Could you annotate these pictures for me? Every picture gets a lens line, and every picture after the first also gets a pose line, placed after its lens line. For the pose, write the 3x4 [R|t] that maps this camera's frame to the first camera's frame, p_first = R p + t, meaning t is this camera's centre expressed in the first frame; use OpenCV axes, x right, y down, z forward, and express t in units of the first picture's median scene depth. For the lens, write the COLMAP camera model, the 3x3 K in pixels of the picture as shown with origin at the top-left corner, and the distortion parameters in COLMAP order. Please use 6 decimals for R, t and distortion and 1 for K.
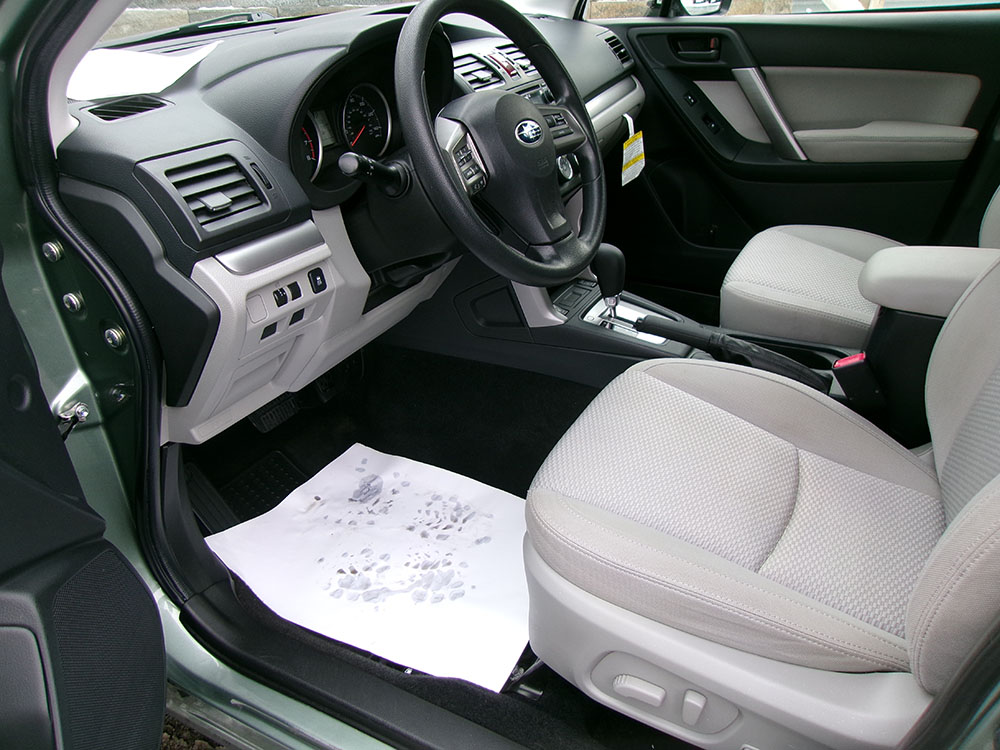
lens RADIAL K [[775.3, 0, 500.0], [0, 775.3, 375.0], [0, 0, 1]] dist [0.003222, 0.007304]
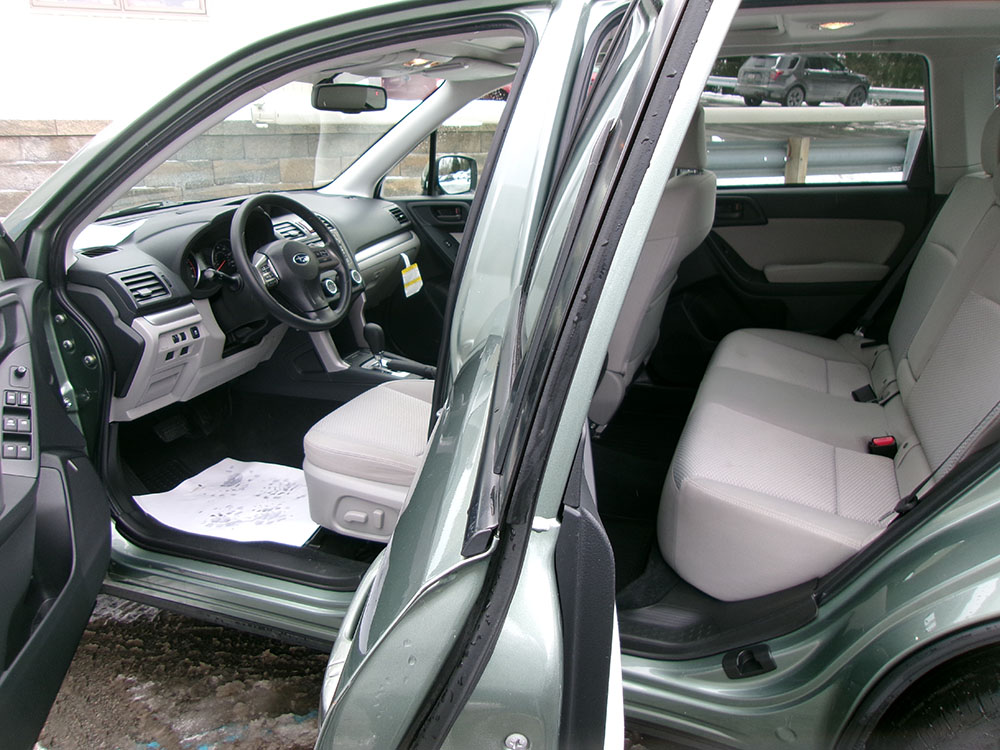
lens RADIAL K [[765.5, 0, 500.0], [0, 765.5, 375.0], [0, 0, 1]] dist [-0.054908, 0.101388]
pose [[0.991832, -0.041824, 0.120500, 0.298162], [0.062822, 0.982362, -0.176118, 0.374122], [-0.111008, 0.182250, 0.976966, -0.965503]]
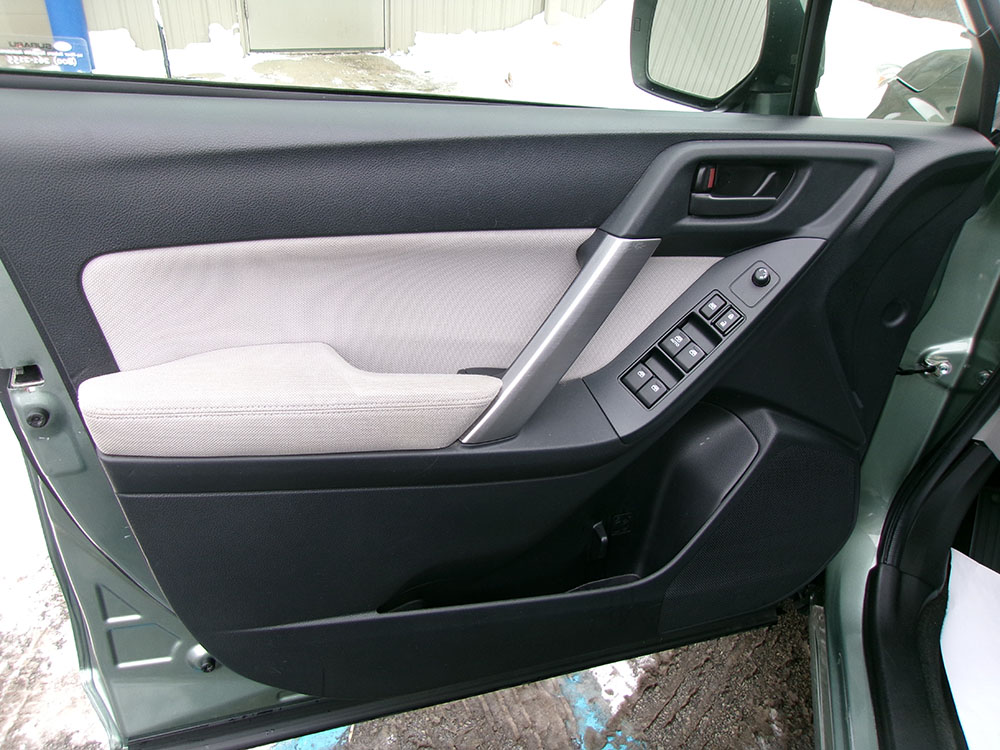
lens RADIAL K [[775.3, 0, 500.0], [0, 775.3, 375.0], [0, 0, 1]] dist [0.003222, 0.007304]
pose [[0.200326, 0.570709, -0.796342, 0.220552], [-0.548928, 0.738639, 0.391268, -0.031991], [0.811509, 0.358753, 0.461247, -0.022787]]
